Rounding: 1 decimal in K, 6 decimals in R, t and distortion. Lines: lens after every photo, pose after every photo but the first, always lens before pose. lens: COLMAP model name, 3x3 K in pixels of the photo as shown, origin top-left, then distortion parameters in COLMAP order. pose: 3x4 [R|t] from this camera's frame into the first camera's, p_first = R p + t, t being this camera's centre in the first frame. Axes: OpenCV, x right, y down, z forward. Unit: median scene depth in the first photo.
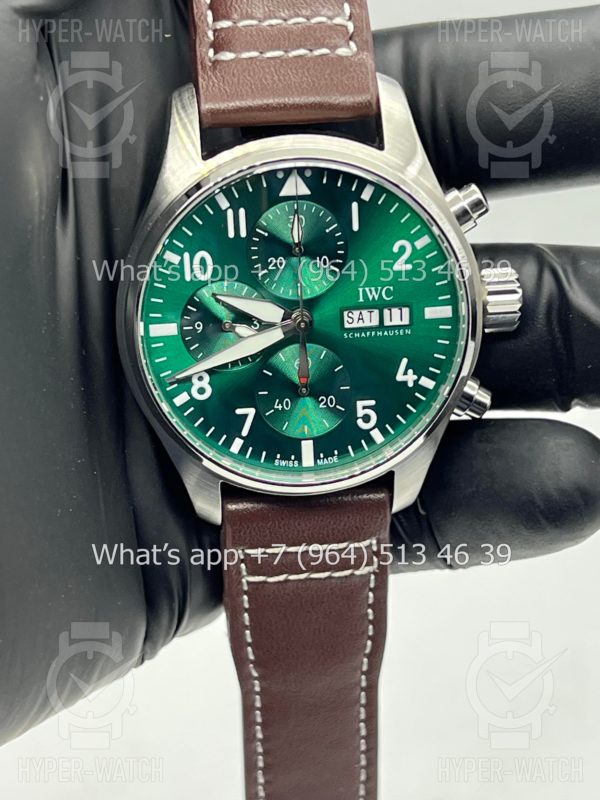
lens RADIAL K [[2041.7, 0, 296.4], [0, 2041.7, 398.1], [0, 0, 1]] dist [0.276371, 0.000000]
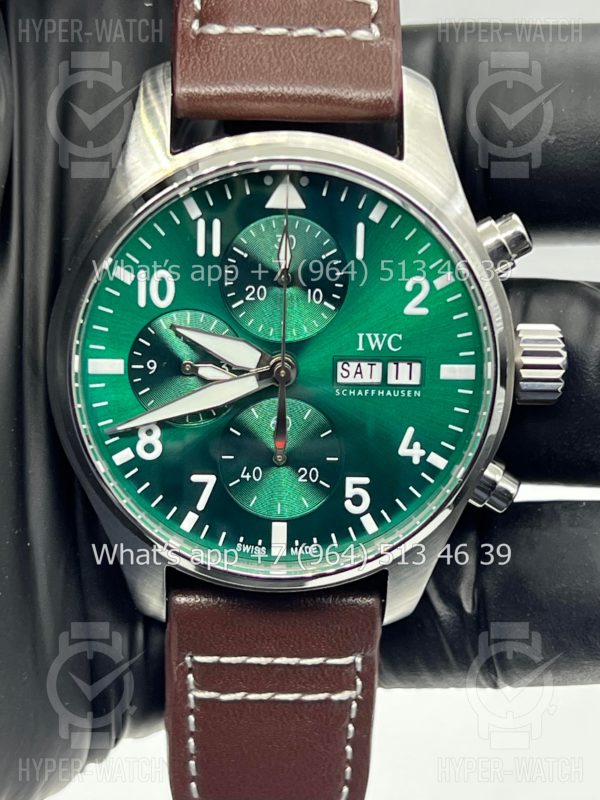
lens RADIAL K [[2041.7, 0, 295.1], [0, 2041.7, 401.4], [0, 0, 1]] dist [0.276371, 0.000000]
pose [[0.996297, 0.077501, -0.037233, 0.037300], [-0.079411, 0.995438, -0.052886, 0.015726], [0.032965, 0.055647, 0.997906, 0.215803]]
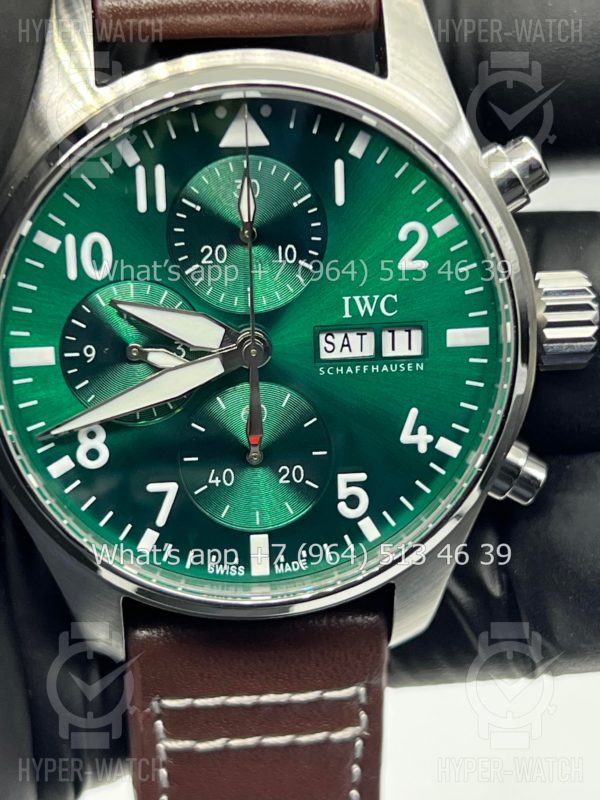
lens RADIAL K [[2041.7, 0, 296.9], [0, 2041.7, 400.8], [0, 0, 1]] dist [0.276371, 0.000000]
pose [[0.999850, 0.017073, 0.002764, 0.014739], [-0.017004, 0.999584, -0.023306, -0.006398], [-0.003161, 0.023255, 0.999725, 0.364543]]
